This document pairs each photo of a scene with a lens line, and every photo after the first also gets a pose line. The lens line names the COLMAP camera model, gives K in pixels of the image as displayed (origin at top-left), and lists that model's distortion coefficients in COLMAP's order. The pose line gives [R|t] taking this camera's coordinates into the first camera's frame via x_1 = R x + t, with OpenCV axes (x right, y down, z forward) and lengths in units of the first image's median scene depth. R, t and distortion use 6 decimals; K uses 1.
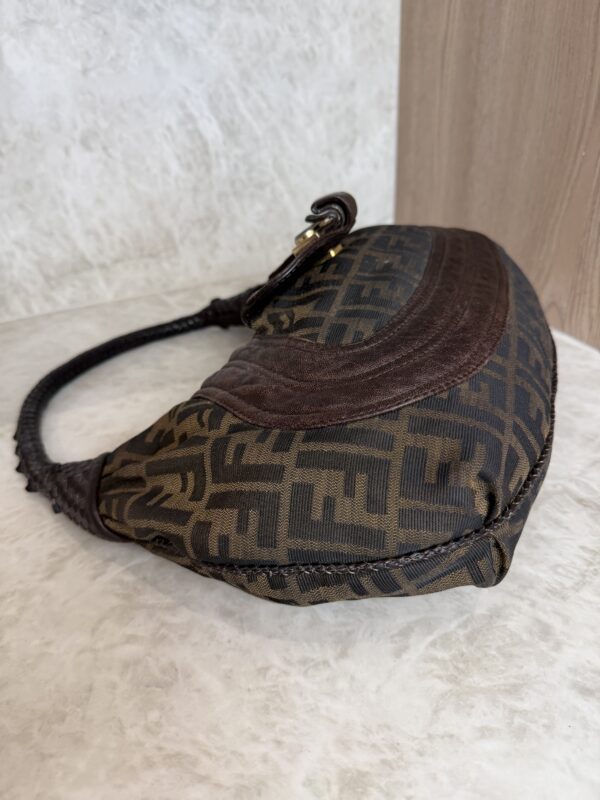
lens RADIAL K [[594.0, 0, 303.0], [0, 594.0, 403.0], [0, 0, 1]] dist [-0.029804, 0.001331]
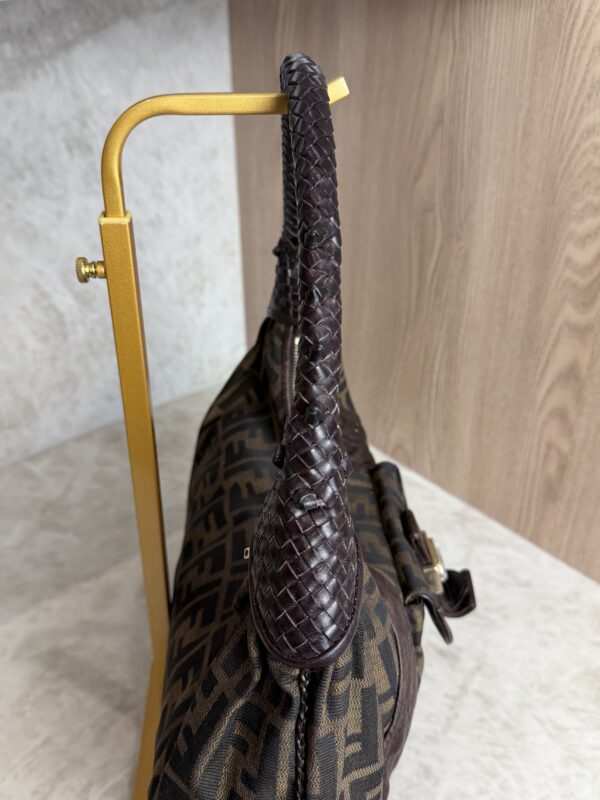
lens RADIAL K [[727.8, 0, 303.6], [0, 727.8, 395.8], [0, 0, 1]] dist [0.059539, -0.166220]
pose [[0.959825, -0.108378, 0.258823, -0.126461], [0.116608, 0.993039, -0.016610, -0.280136], [-0.255221, 0.046124, 0.965782, -0.360698]]
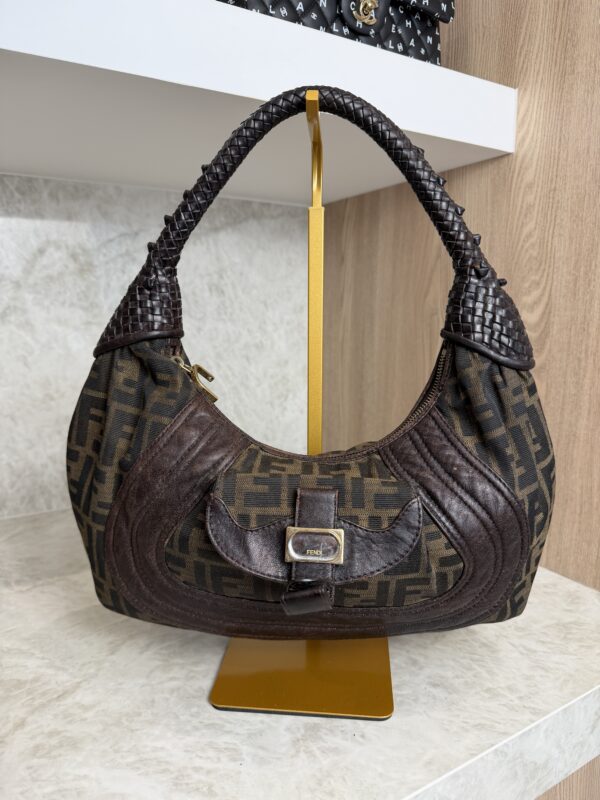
lens RADIAL K [[574.9, 0, 306.4], [0, 574.9, 401.4], [0, 0, 1]] dist [0.081041, -0.149653]
pose [[0.990352, 0.021452, 0.136904, -0.086725], [0.032669, 0.923954, -0.381106, 0.170495], [-0.134668, 0.381902, 0.914339, -0.450168]]
